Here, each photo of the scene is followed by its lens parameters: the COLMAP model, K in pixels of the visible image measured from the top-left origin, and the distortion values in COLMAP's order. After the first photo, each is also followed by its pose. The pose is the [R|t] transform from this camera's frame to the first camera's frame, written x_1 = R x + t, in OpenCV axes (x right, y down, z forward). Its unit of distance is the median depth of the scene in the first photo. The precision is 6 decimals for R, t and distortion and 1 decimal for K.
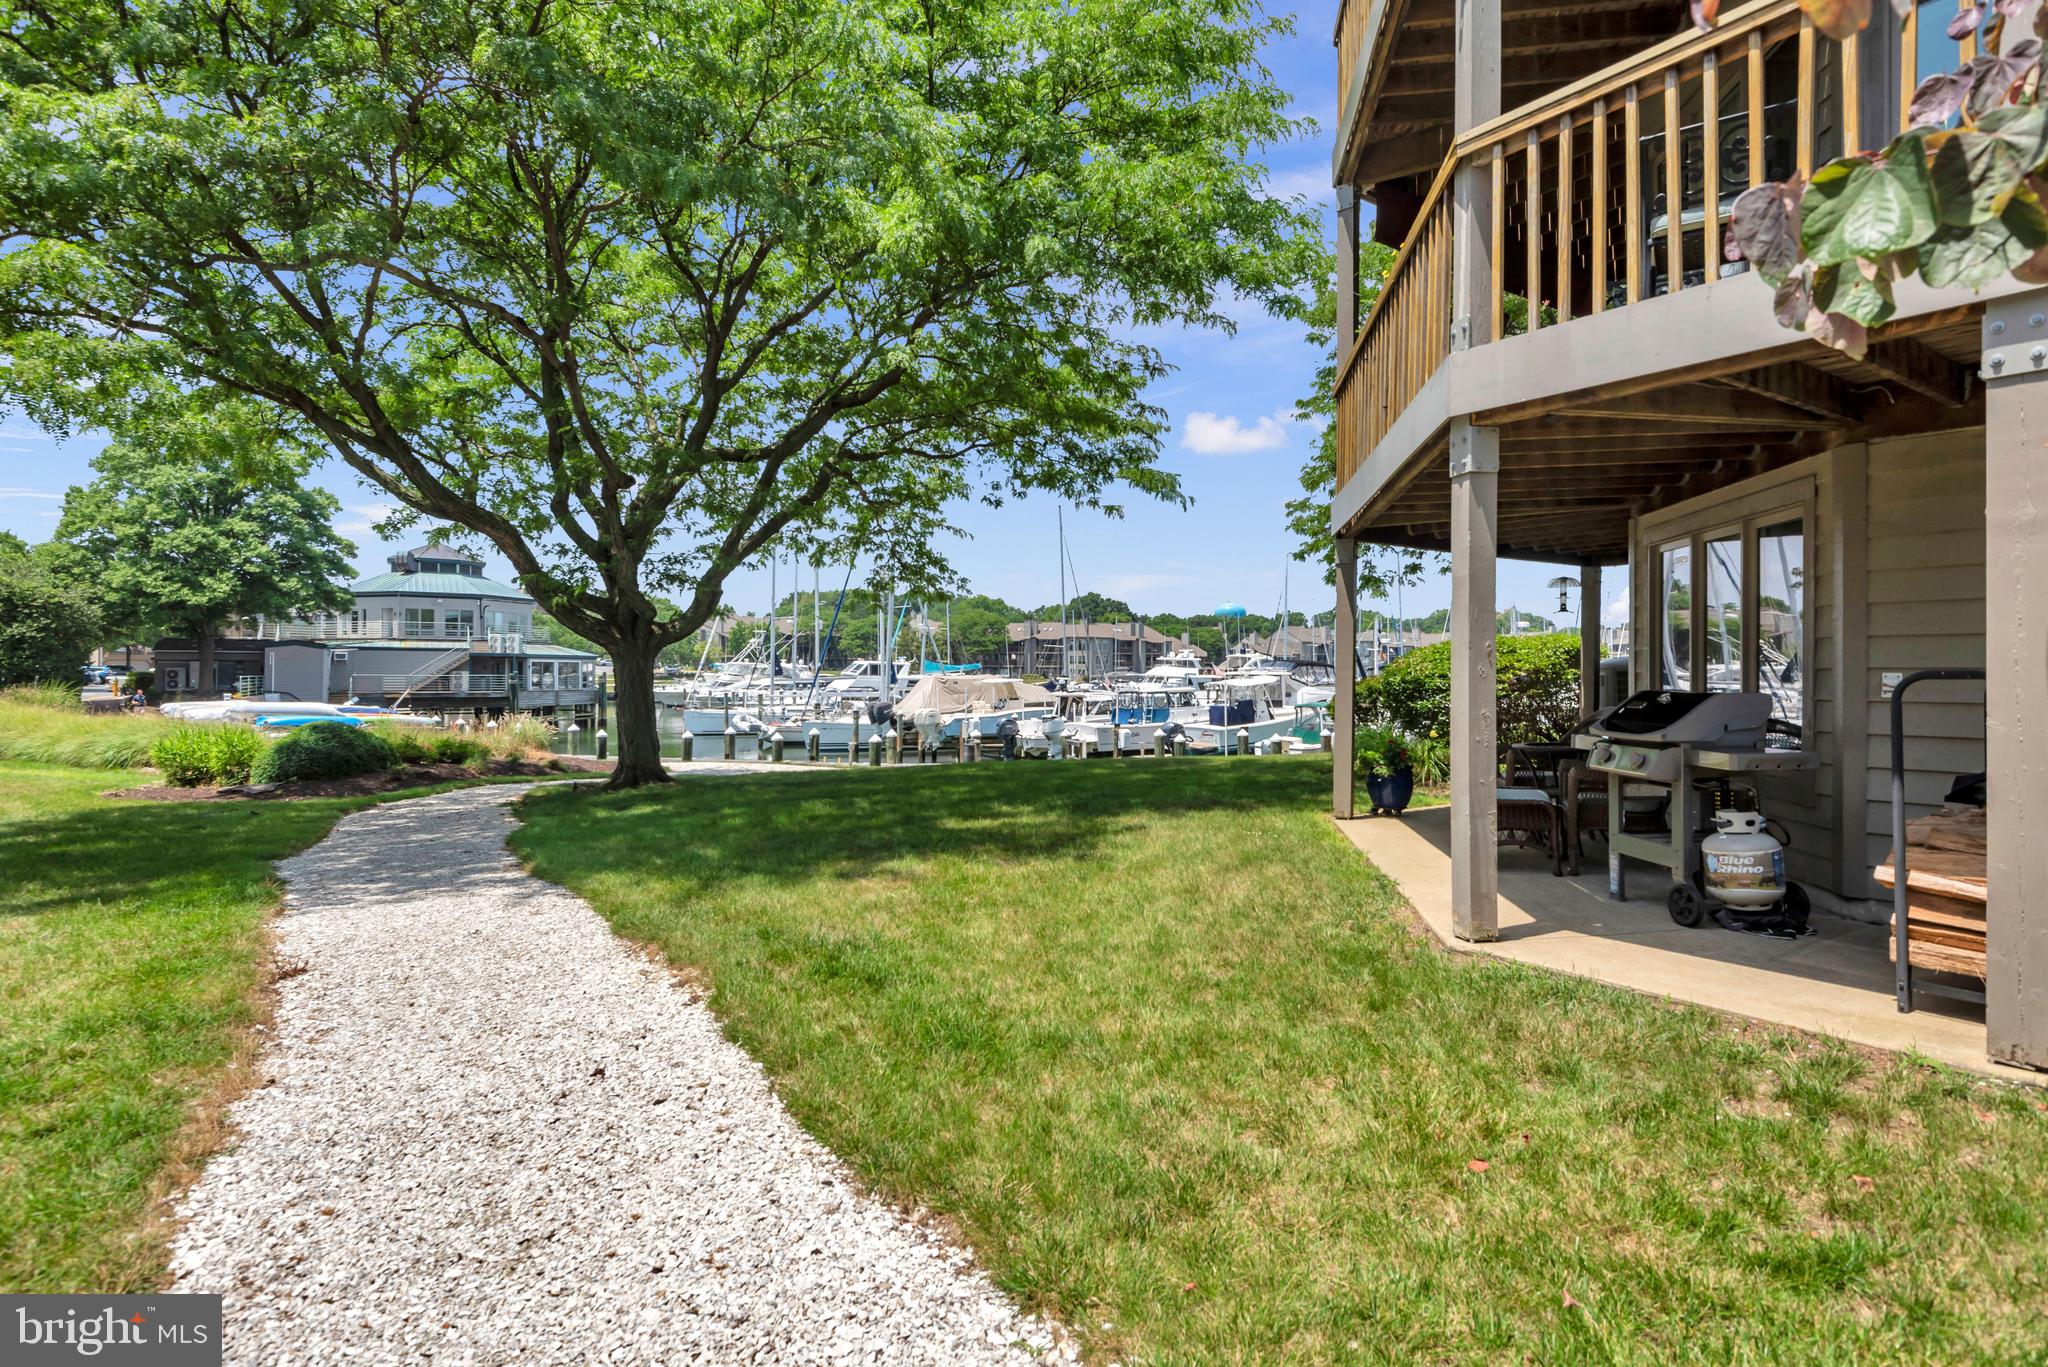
lens RADIAL K [[1064.1, 0, 1024.0], [0, 1064.1, 683.5], [0, 0, 1]] dist [0.024193, -0.000030]
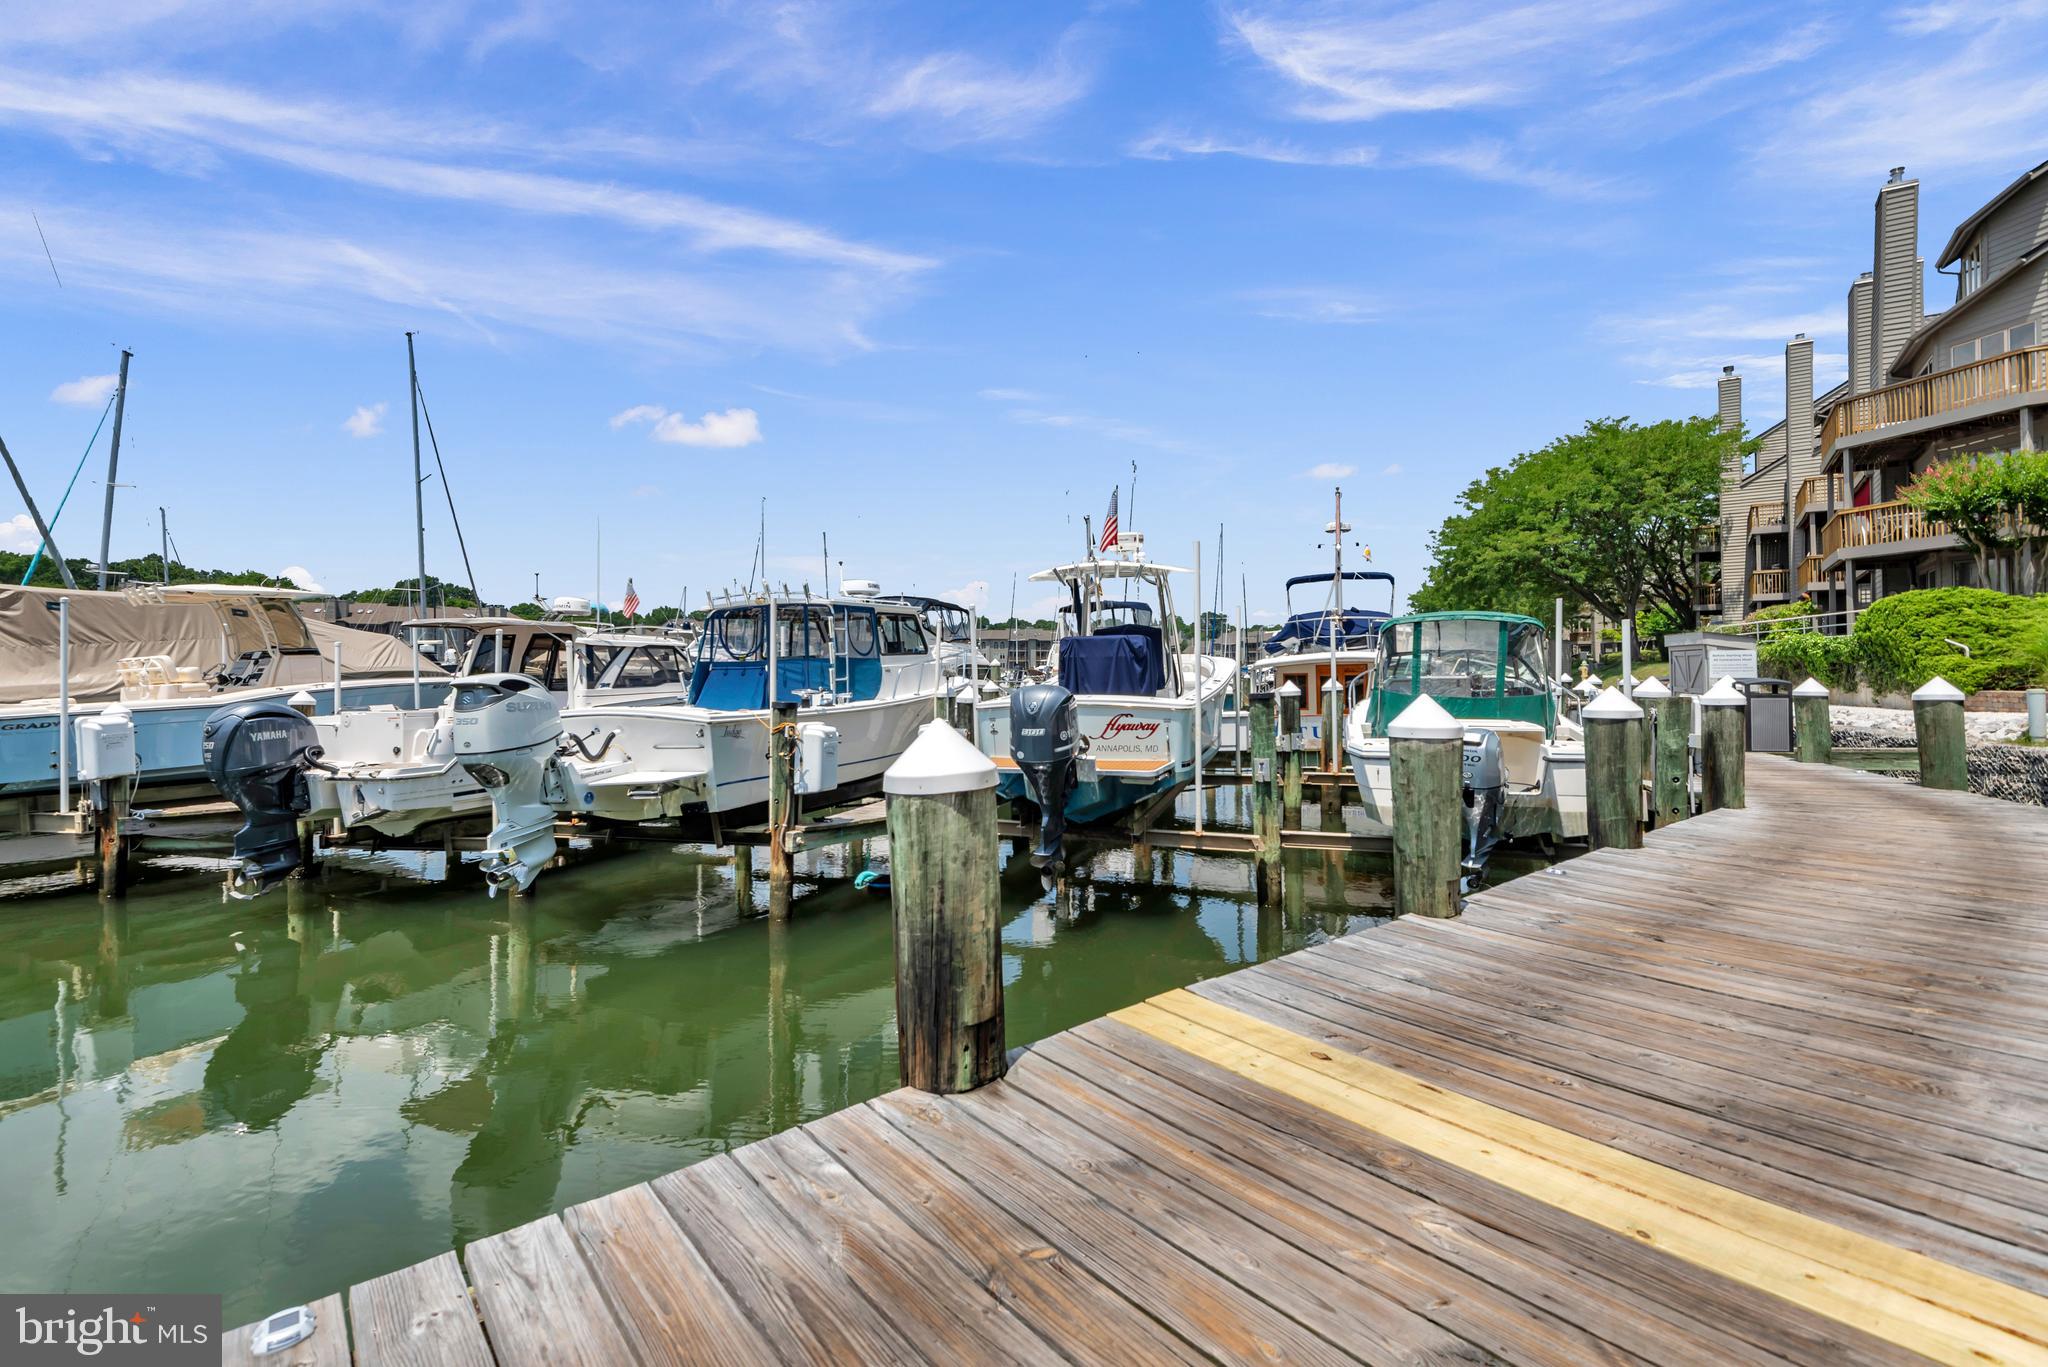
lens RADIAL K [[905.9, 0, 1020.1], [0, 905.9, 680.9], [0, 0, 1]] dist [0.020027, -0.000530]
pose [[0.796768, -0.017354, 0.604036, -0.002854], [0.019913, 0.999799, 0.002457, 0.022495], [-0.603957, 0.010070, 0.796953, 0.538948]]
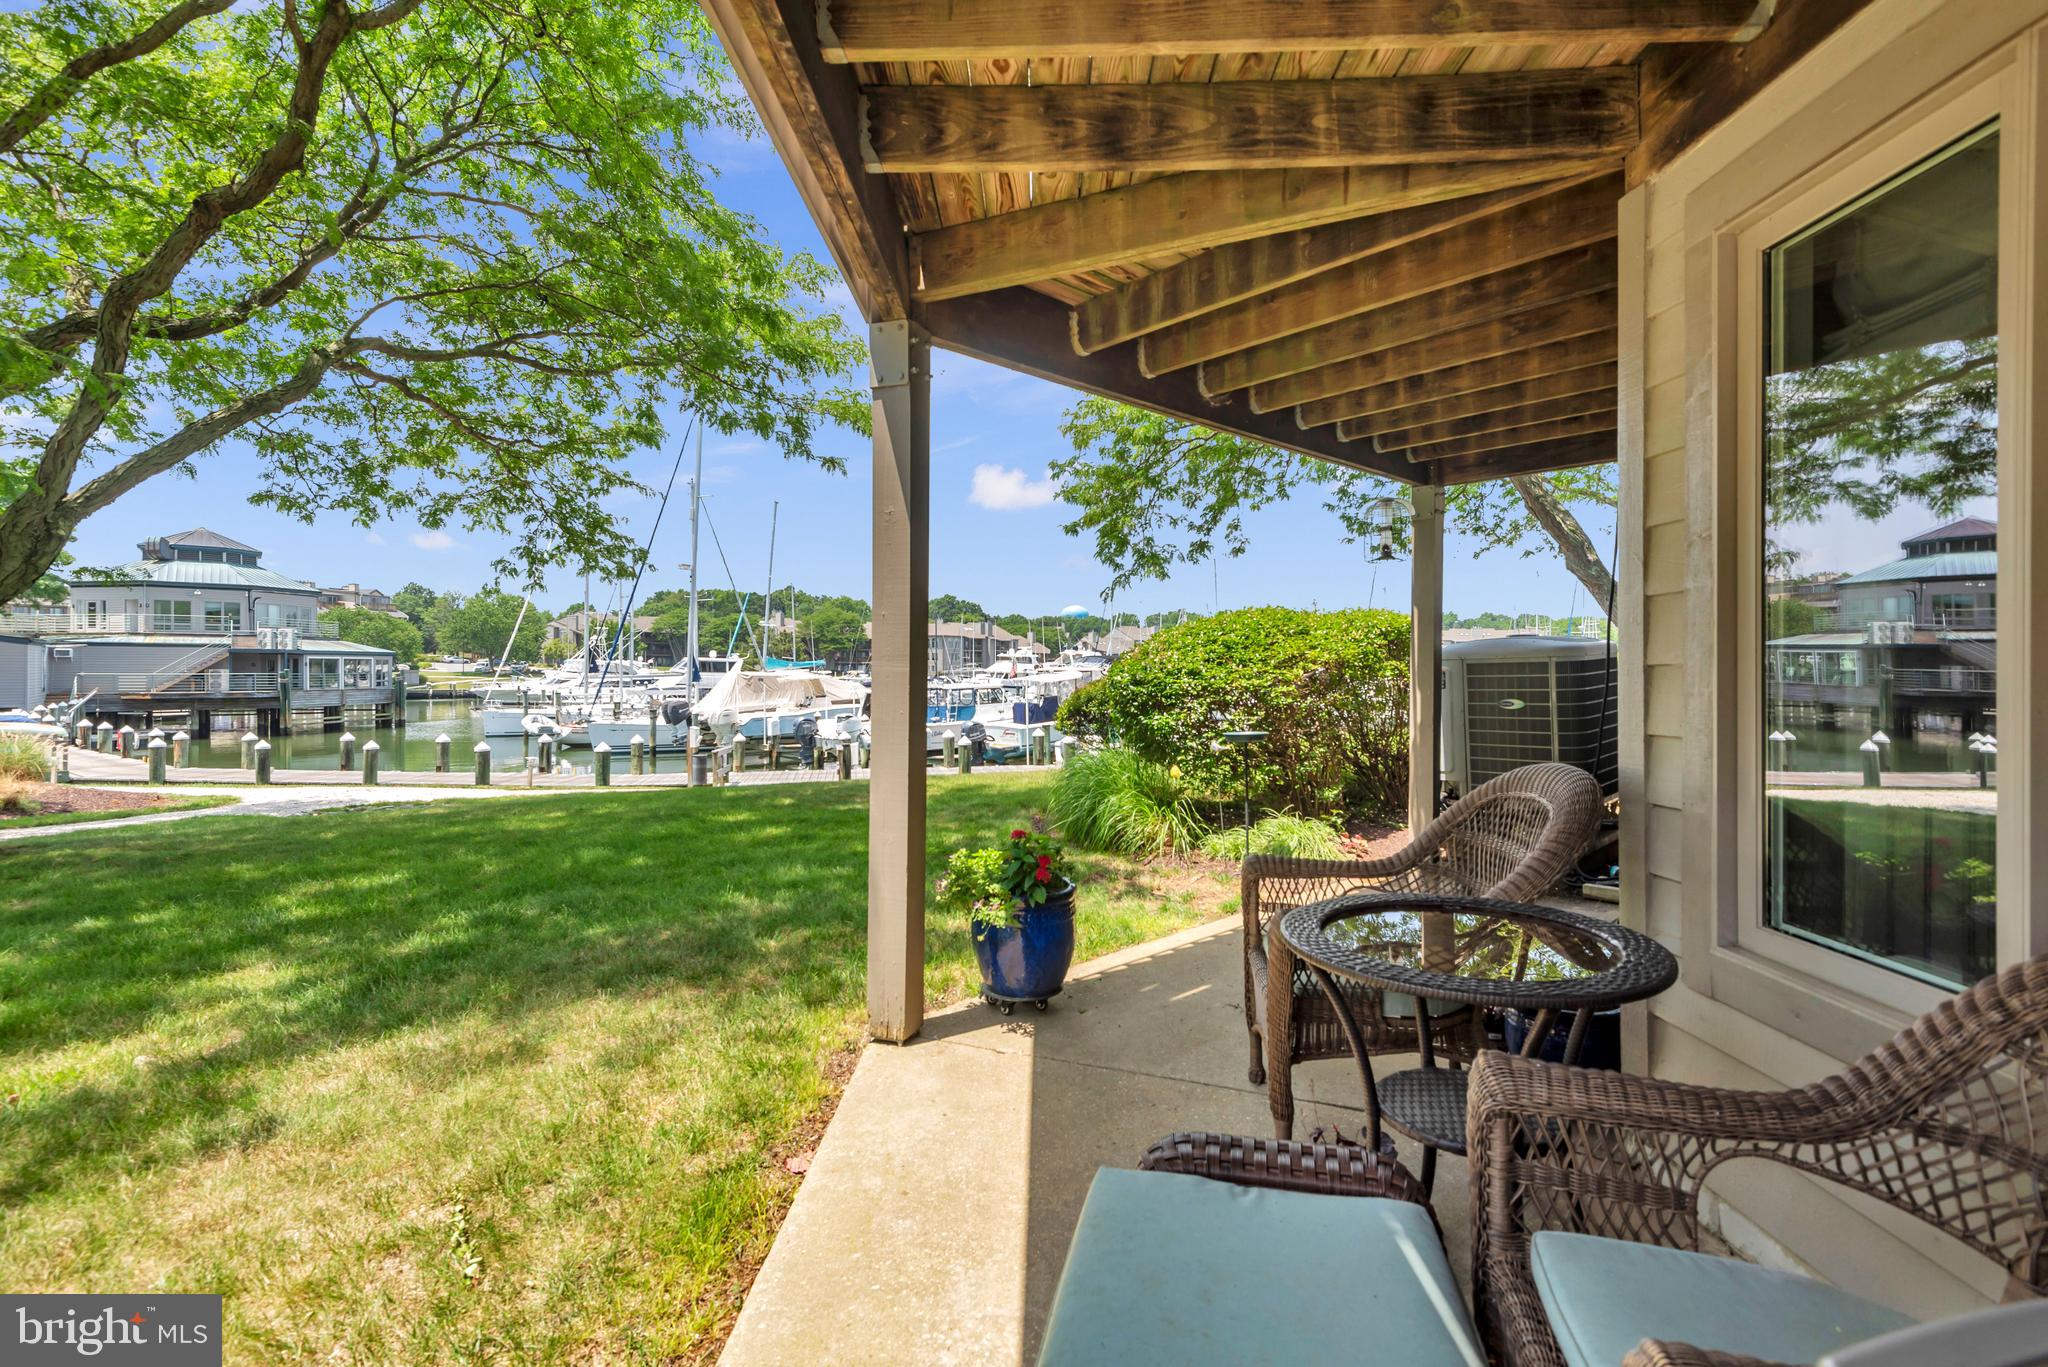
lens RADIAL K [[951.6, 0, 1061.8], [0, 951.6, 674.4], [0, 0, 1]] dist [-0.001478, -0.000956]
pose [[0.985186, -0.004285, 0.171433, 0.047923], [0.004943, 0.999982, -0.003414, -0.000988], [-0.171415, 0.004210, 0.985190, 0.103010]]
